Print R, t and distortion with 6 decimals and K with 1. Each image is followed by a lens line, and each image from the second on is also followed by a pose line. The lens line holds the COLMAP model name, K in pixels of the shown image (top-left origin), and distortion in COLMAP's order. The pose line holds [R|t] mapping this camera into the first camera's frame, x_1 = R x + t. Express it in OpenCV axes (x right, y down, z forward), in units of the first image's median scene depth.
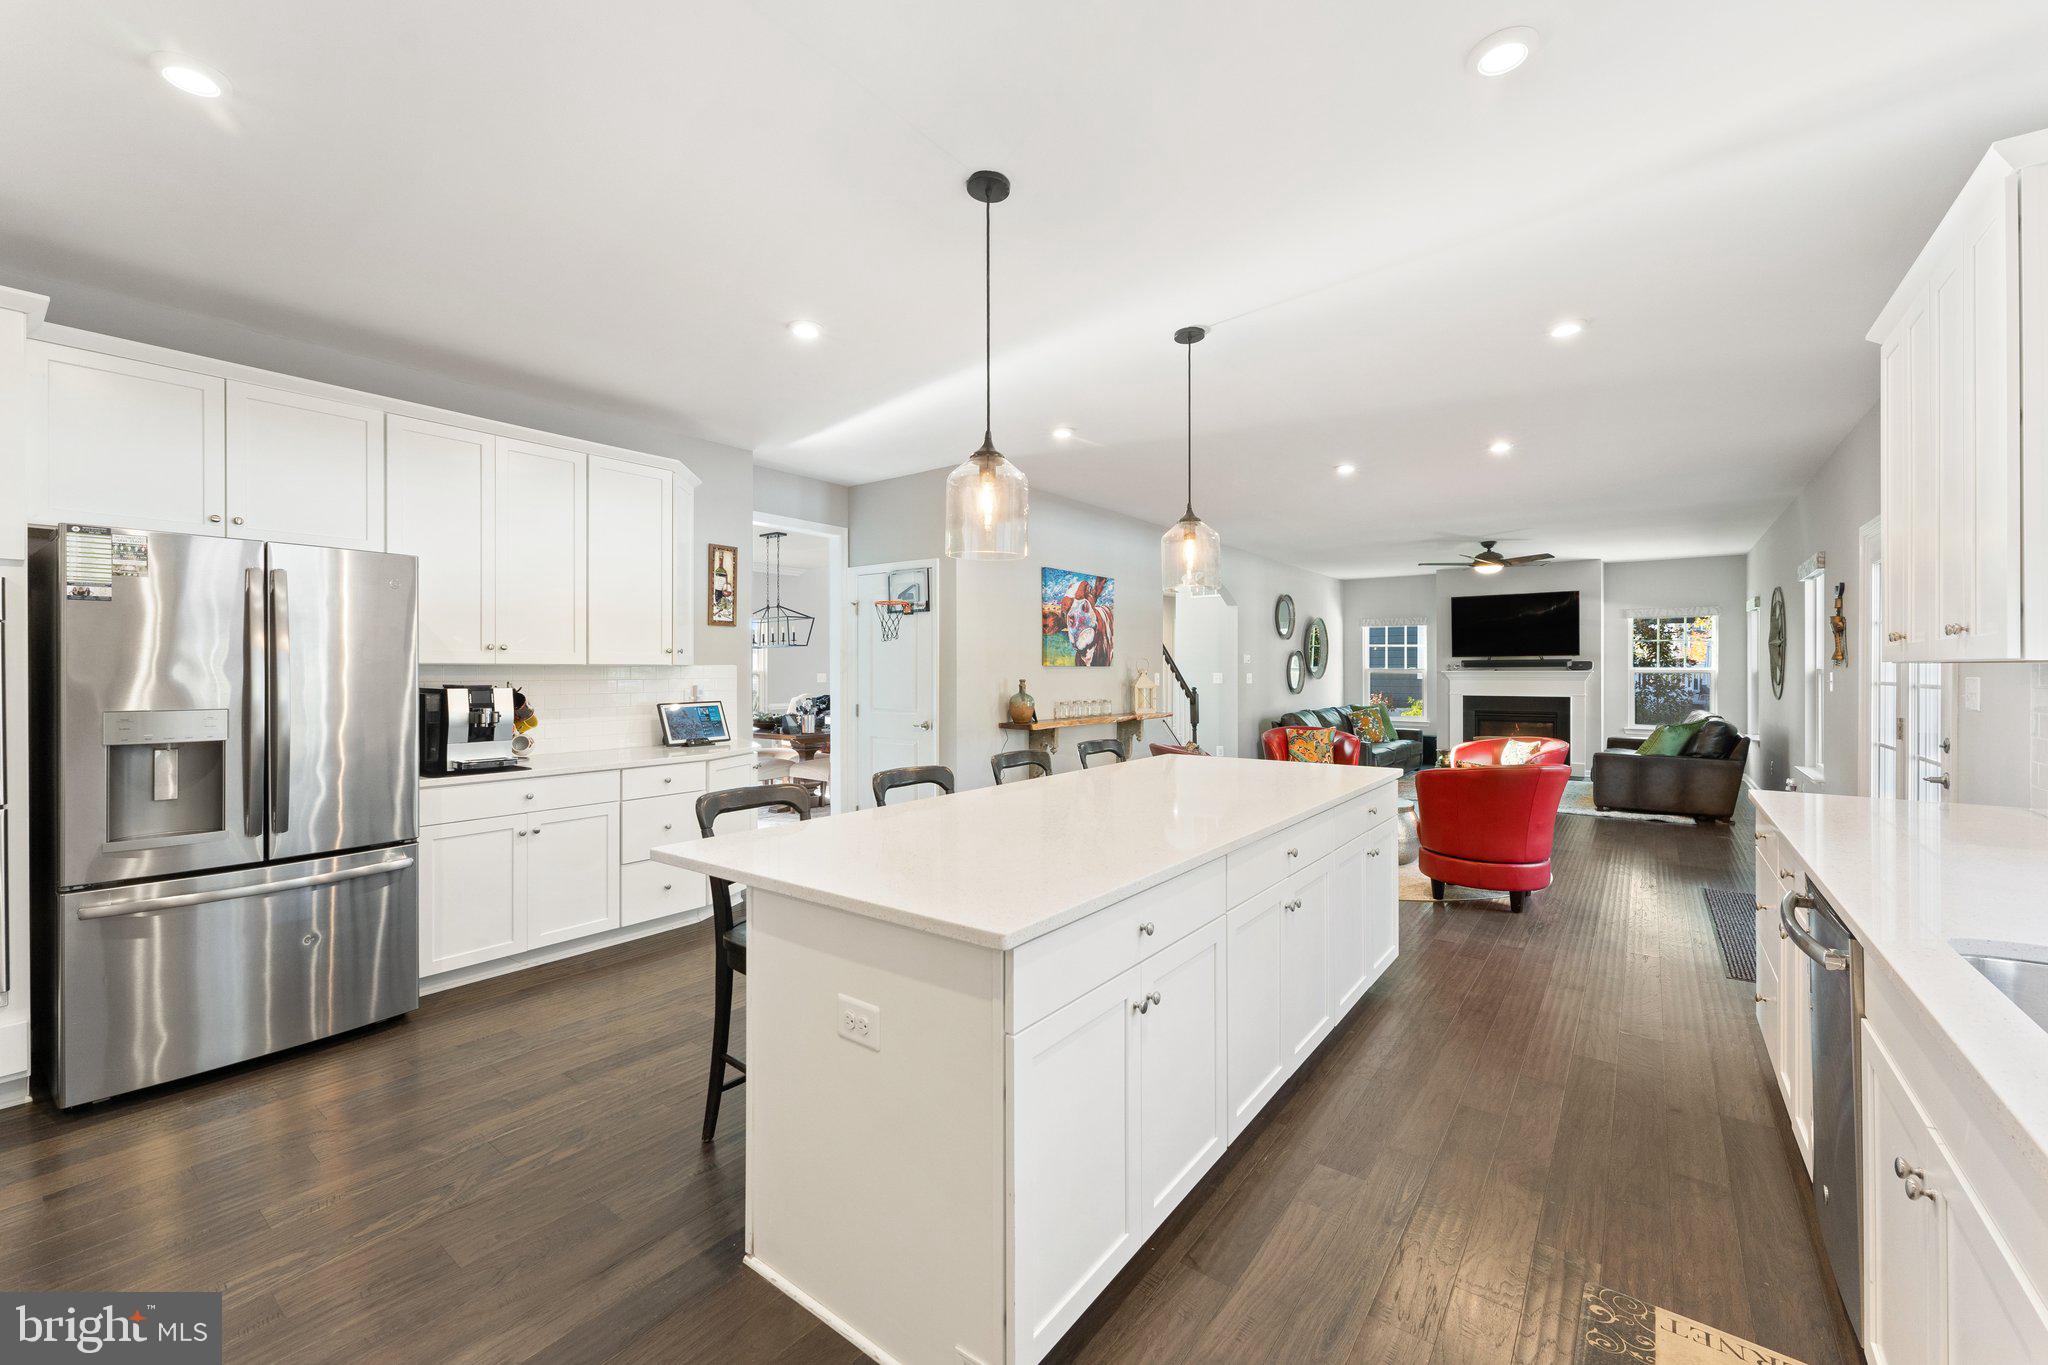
lens RADIAL K [[827.6, 0, 1008.8], [0, 827.6, 668.8], [0, 0, 1]] dist [0.002021, 0.000244]
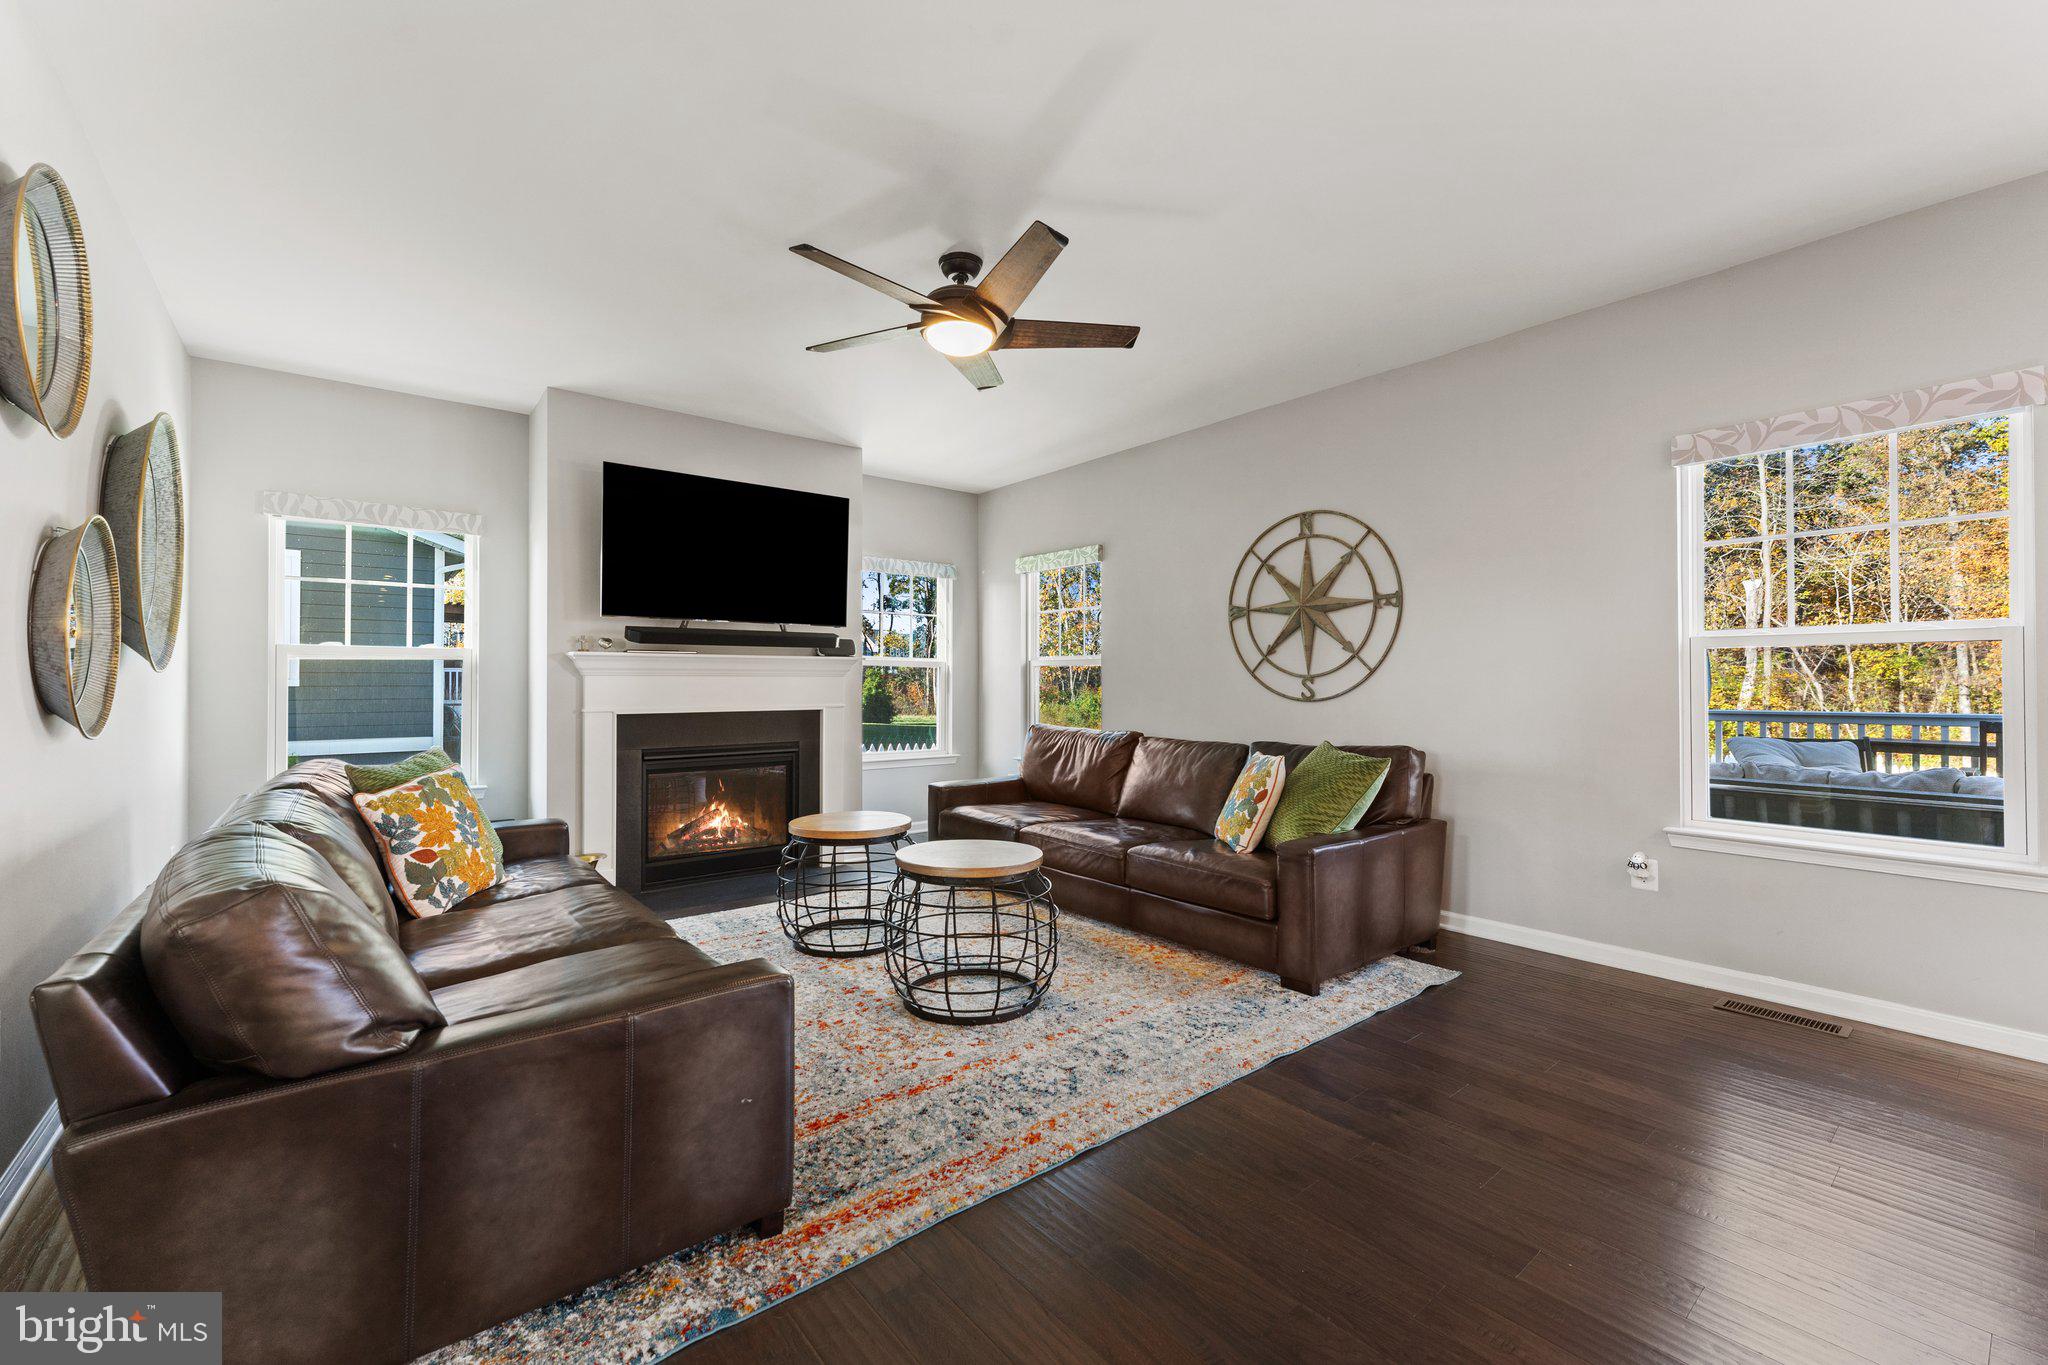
lens RADIAL K [[826.8, 0, 1017.6], [0, 826.8, 687.1], [0, 0, 1]] dist [-0.001107, 0.000032]
pose [[0.234050, -0.008050, 0.972191, 0.332514], [-0.002881, 0.999956, 0.008974, 0.024711], [-0.972220, -0.004901, 0.234017, 1.179367]]
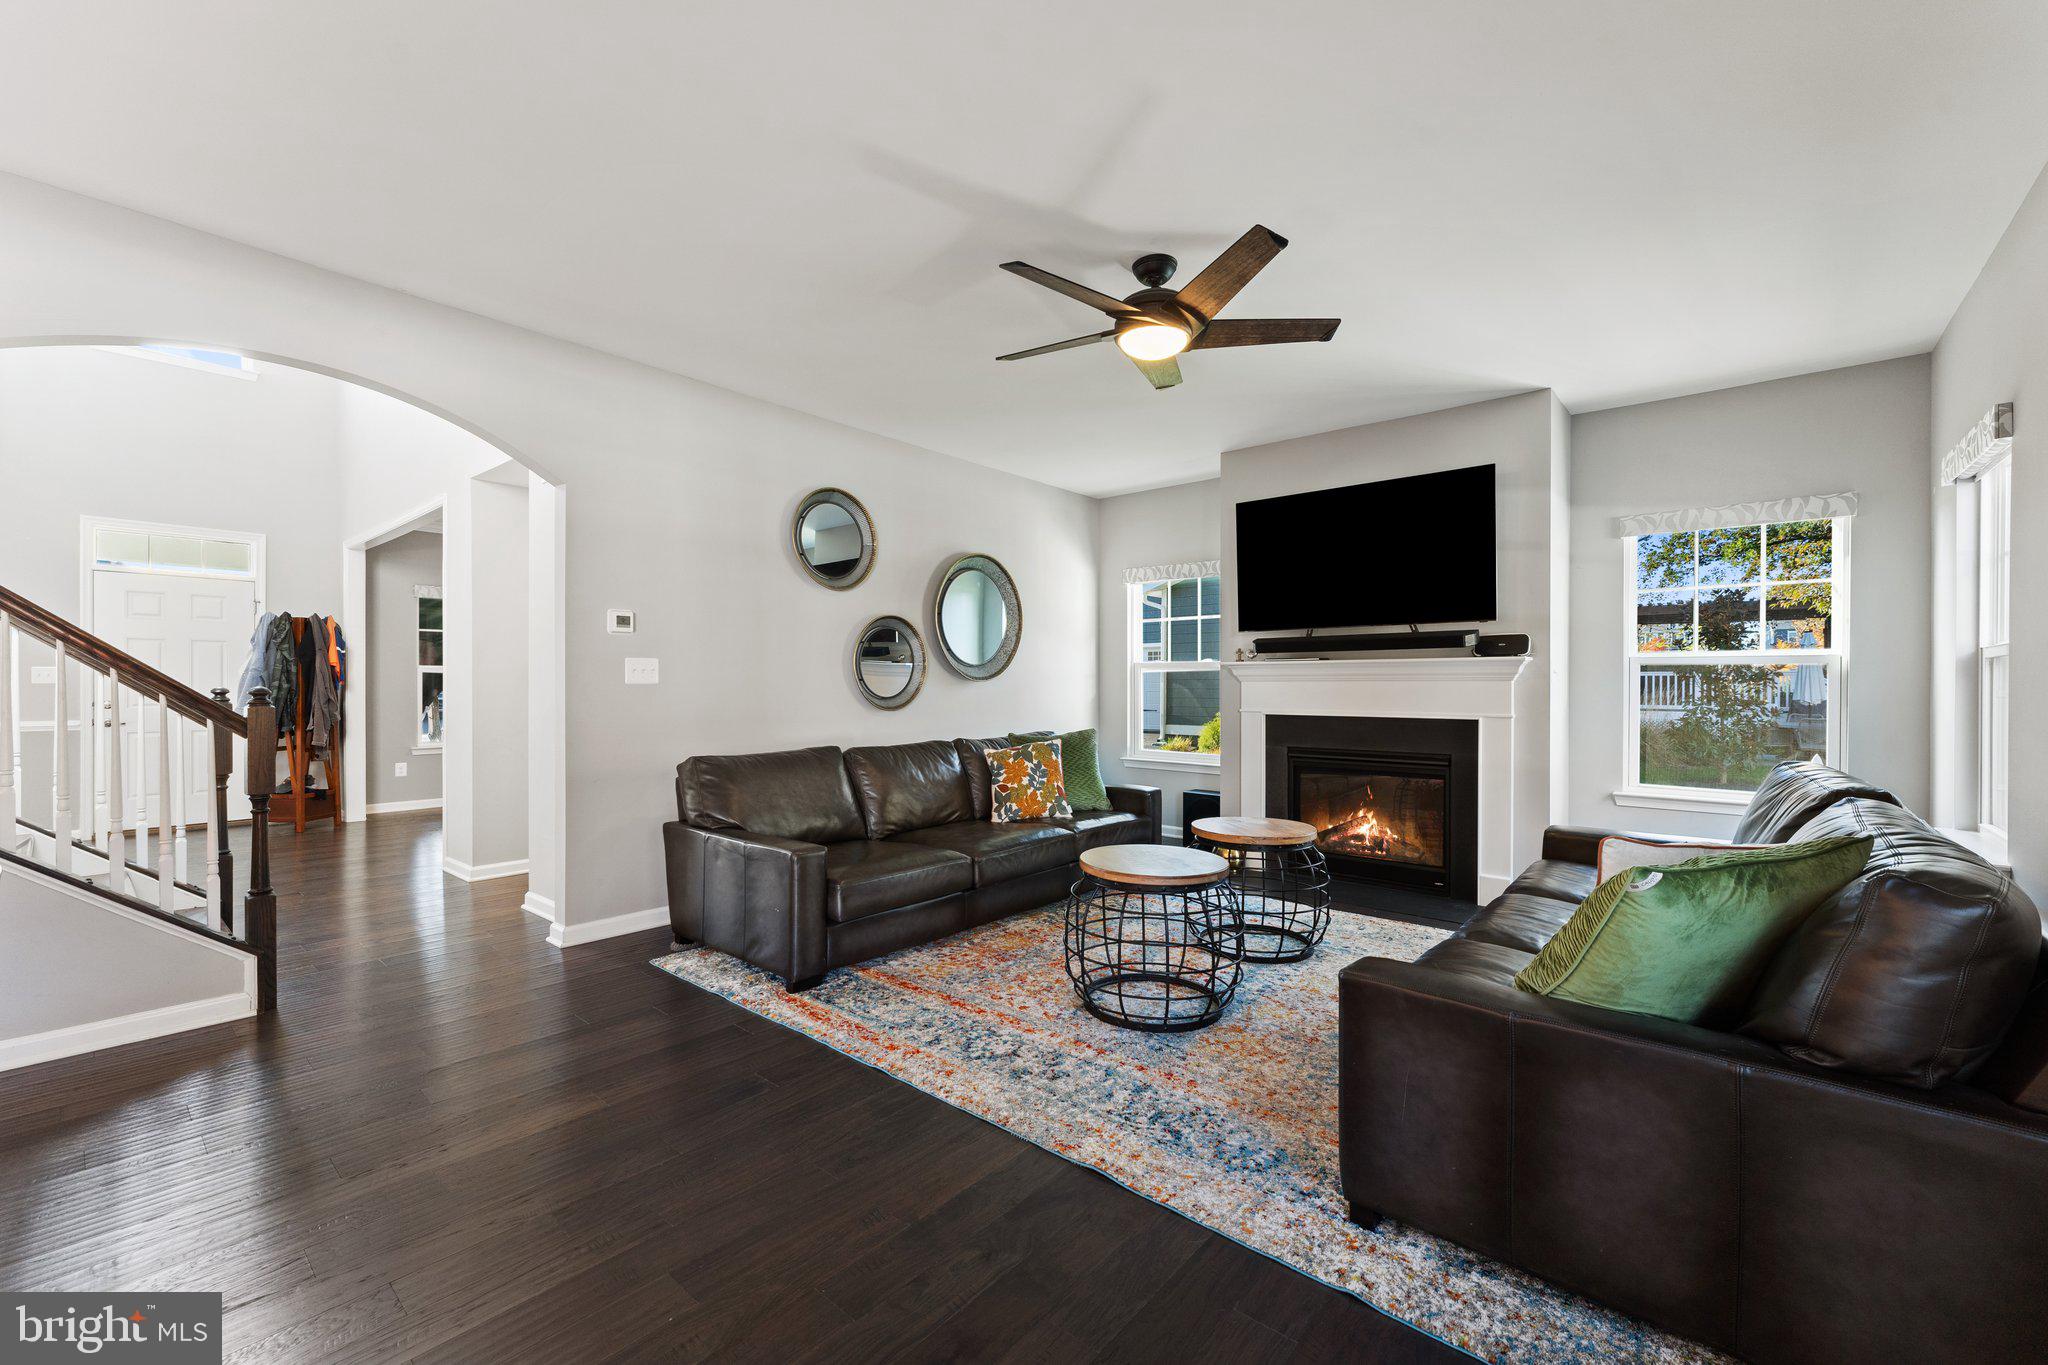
lens RADIAL K [[830.7, 0, 1008.9], [0, 830.7, 691.2], [0, 0, 1]] dist [0.001790, 0.000184]
pose [[0.998465, 0.004995, -0.055154, 0.707998], [-0.004640, 0.999968, 0.006548, 0.027033], [0.055185, -0.006282, 0.998456, 0.861450]]
